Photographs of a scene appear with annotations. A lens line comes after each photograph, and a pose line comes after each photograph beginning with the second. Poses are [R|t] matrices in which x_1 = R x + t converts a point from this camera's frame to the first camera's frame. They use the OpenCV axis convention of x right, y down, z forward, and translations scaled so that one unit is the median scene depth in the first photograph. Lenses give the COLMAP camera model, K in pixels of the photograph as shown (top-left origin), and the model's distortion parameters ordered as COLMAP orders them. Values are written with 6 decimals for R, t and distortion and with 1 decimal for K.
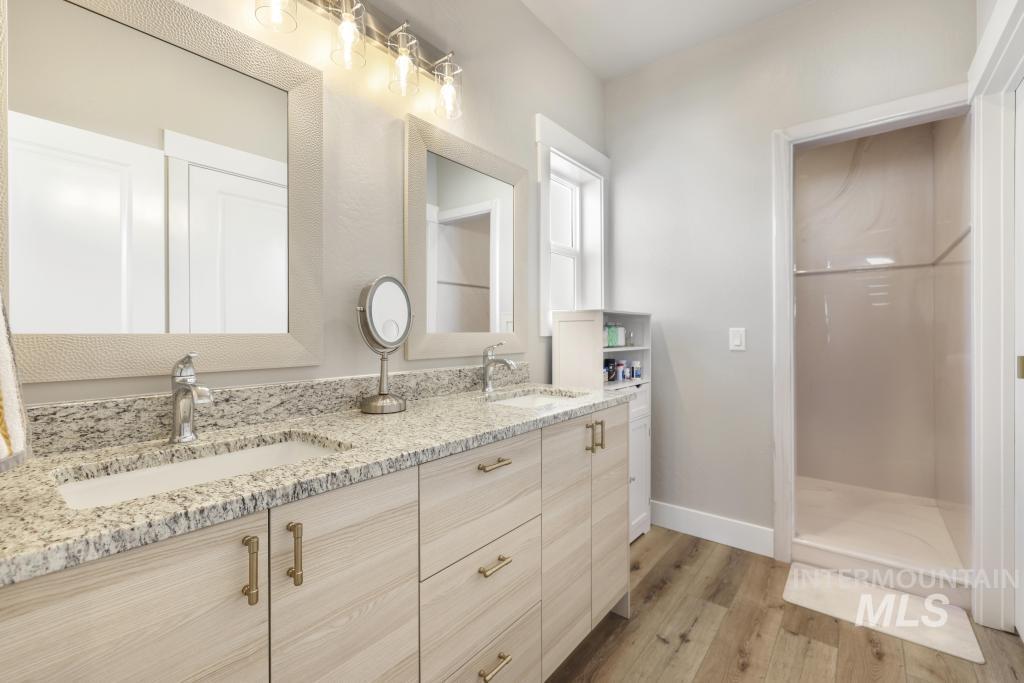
lens RADIAL K [[445.8, 0, 509.1], [0, 445.8, 333.6], [0, 0, 1]] dist [-0.000486, -0.000407]
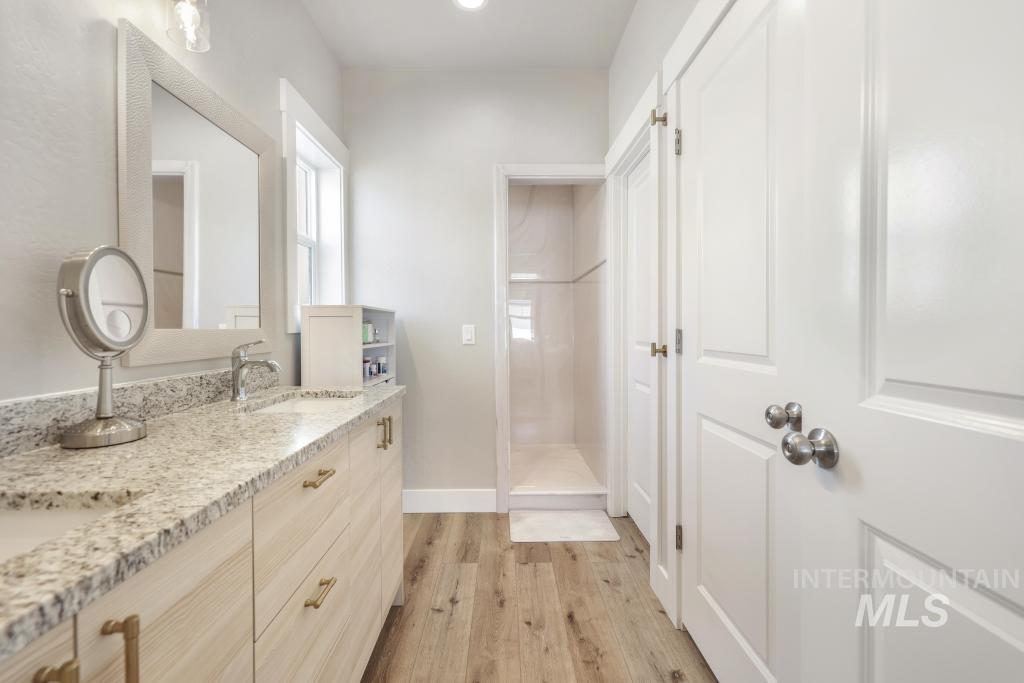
lens RADIAL K [[440.7, 0, 510.0], [0, 440.7, 334.1], [0, 0, 1]] dist [-0.000277, -0.000024]
pose [[0.762470, -0.007743, 0.646978, -0.215179], [0.002769, 0.999958, 0.008703, 0.002528], [-0.647018, -0.004844, 0.762459, 0.067160]]
